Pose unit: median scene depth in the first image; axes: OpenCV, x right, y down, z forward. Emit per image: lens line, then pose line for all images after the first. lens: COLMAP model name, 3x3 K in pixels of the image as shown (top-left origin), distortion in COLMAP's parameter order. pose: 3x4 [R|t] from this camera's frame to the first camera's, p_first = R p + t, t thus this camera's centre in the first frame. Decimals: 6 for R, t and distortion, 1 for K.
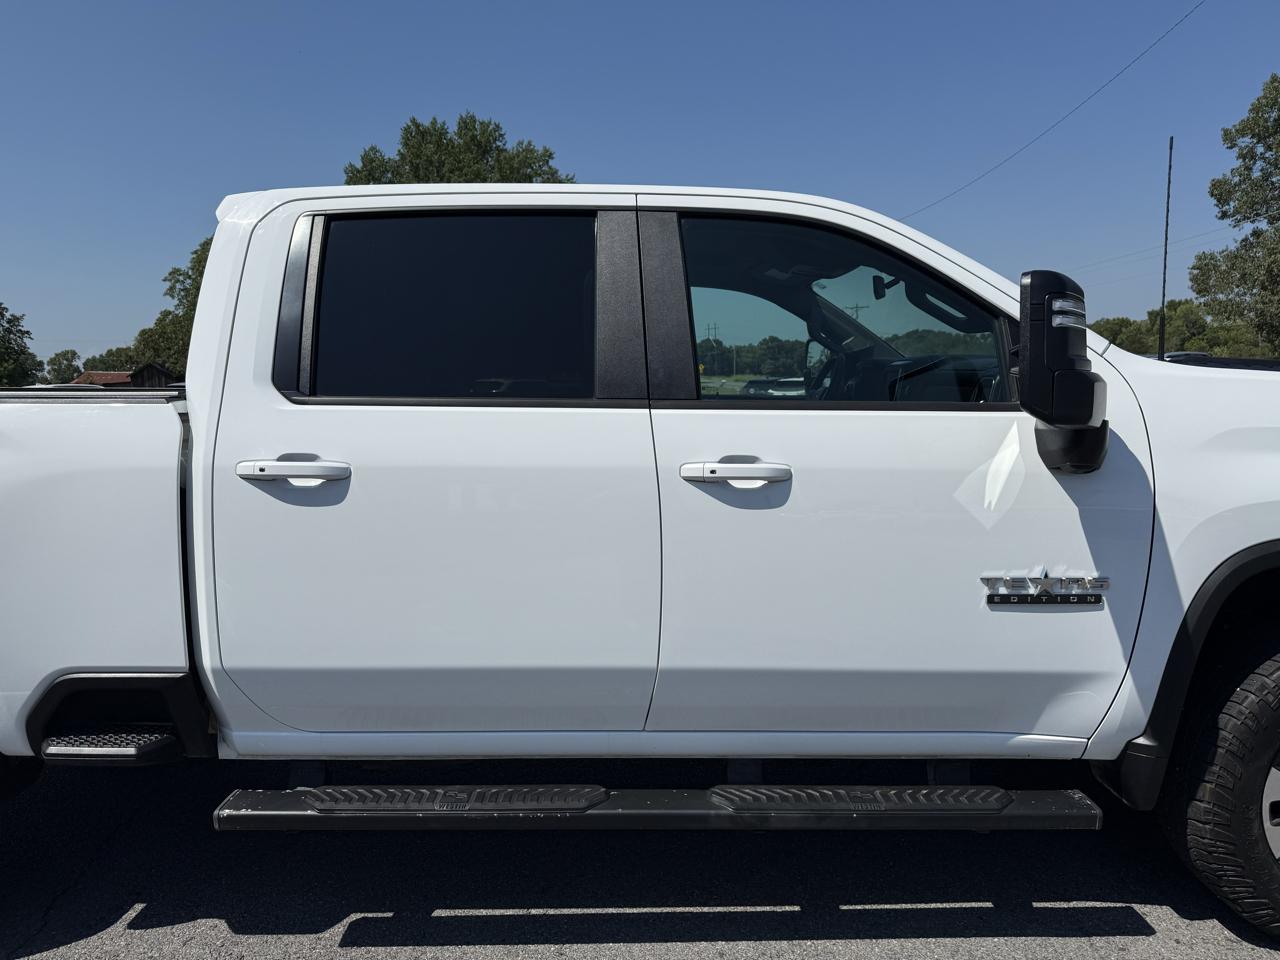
lens RADIAL K [[900.1, 0, 649.7], [0, 900.1, 476.4], [0, 0, 1]] dist [0.049030, -0.064181]
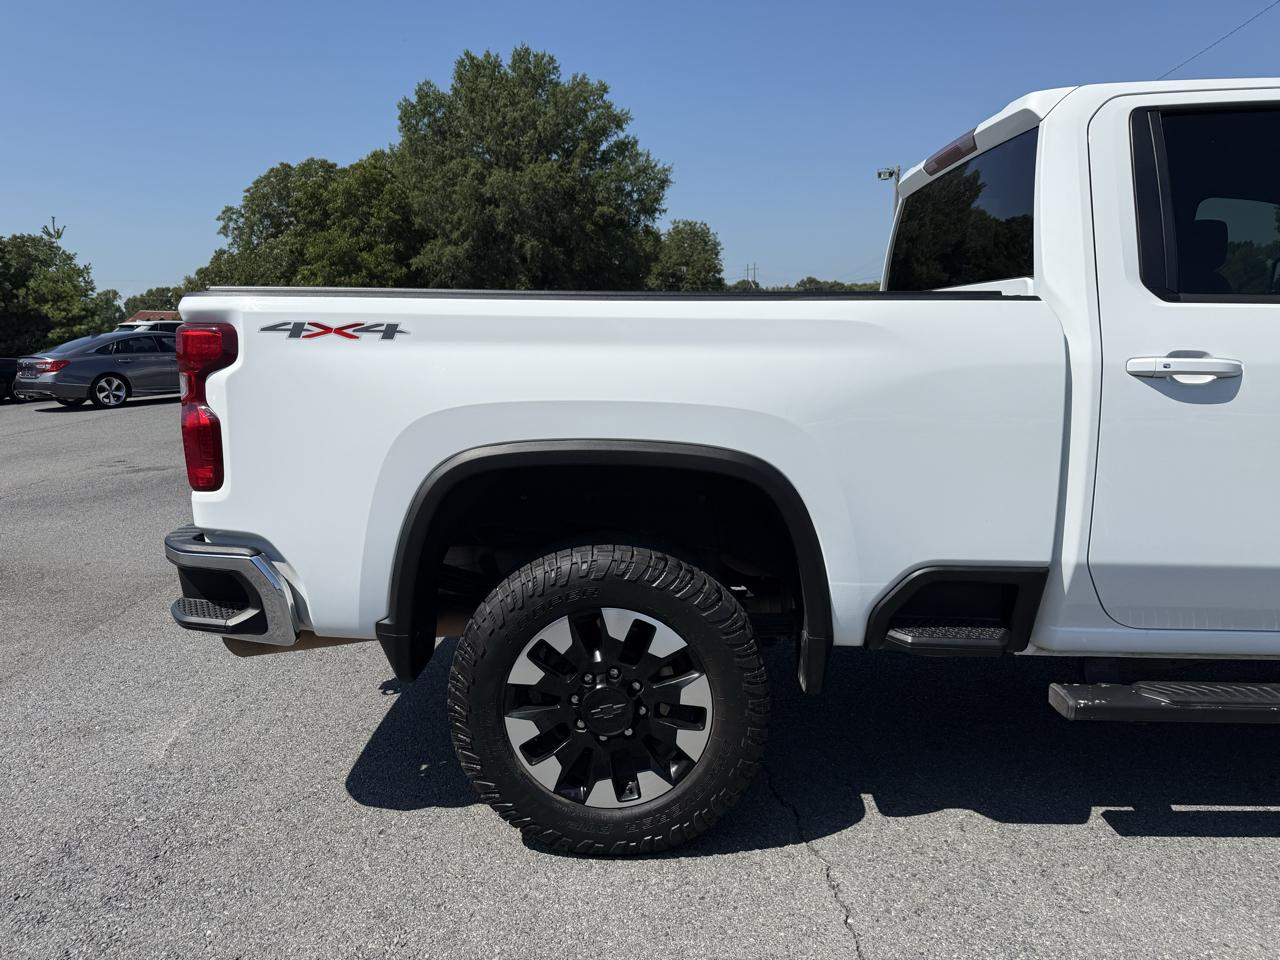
lens RADIAL K [[900.1, 0, 644.6], [0, 900.1, 477.8], [0, 0, 1]] dist [0.049030, -0.064181]
pose [[0.999434, 0.010385, -0.032012, -0.802769], [-0.008347, 0.997968, 0.063164, 0.047491], [0.032603, -0.062861, 0.997490, -0.021466]]
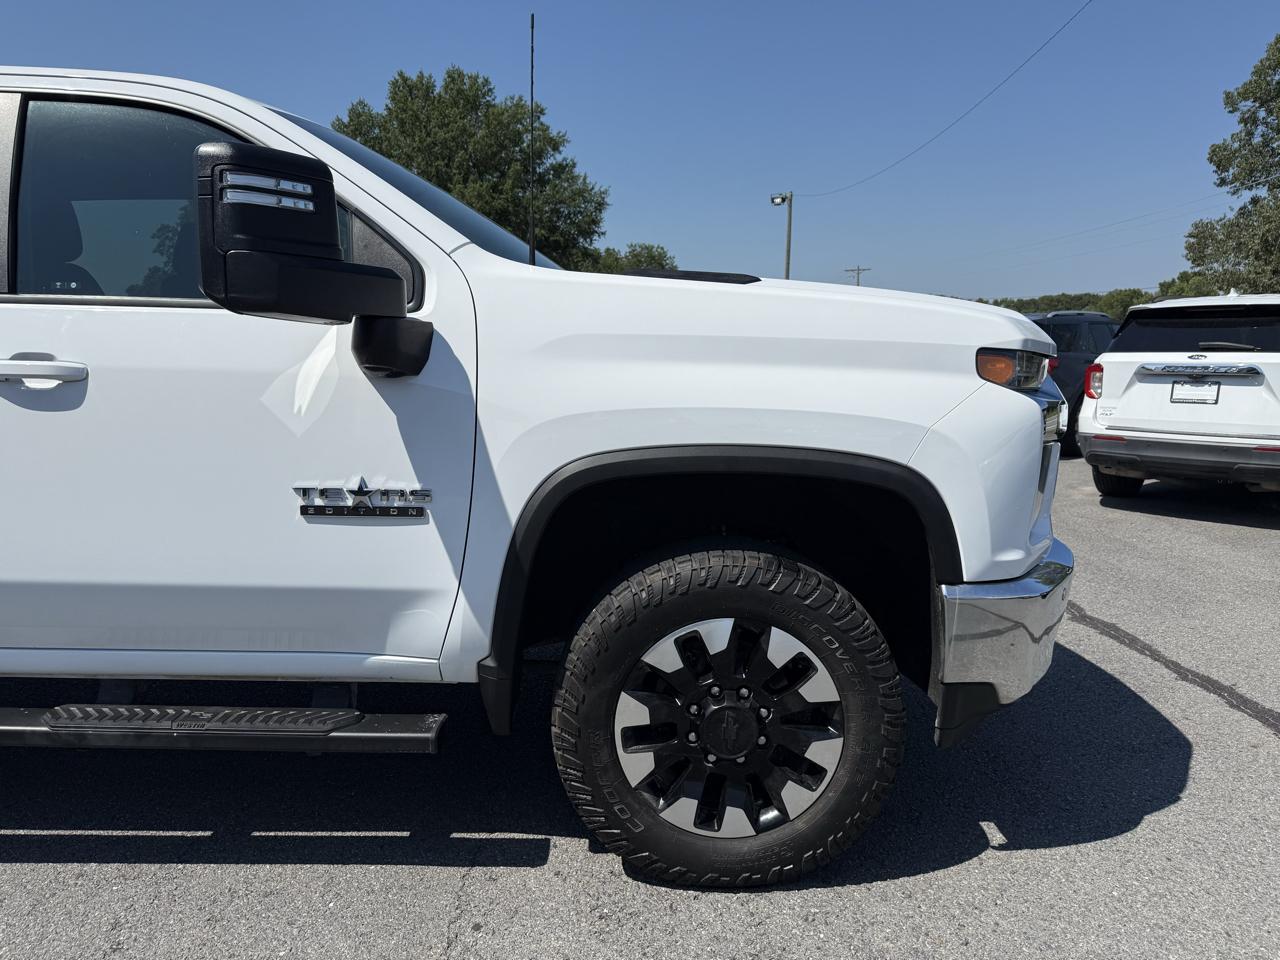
lens RADIAL K [[900.1, 0, 648.4], [0, 900.1, 488.8], [0, 0, 1]] dist [0.049030, -0.064181]
pose [[0.999805, 0.016215, -0.011258, 0.635393], [-0.015636, 0.998639, 0.049764, 0.051664], [0.012050, -0.049578, 0.998698, 0.054300]]
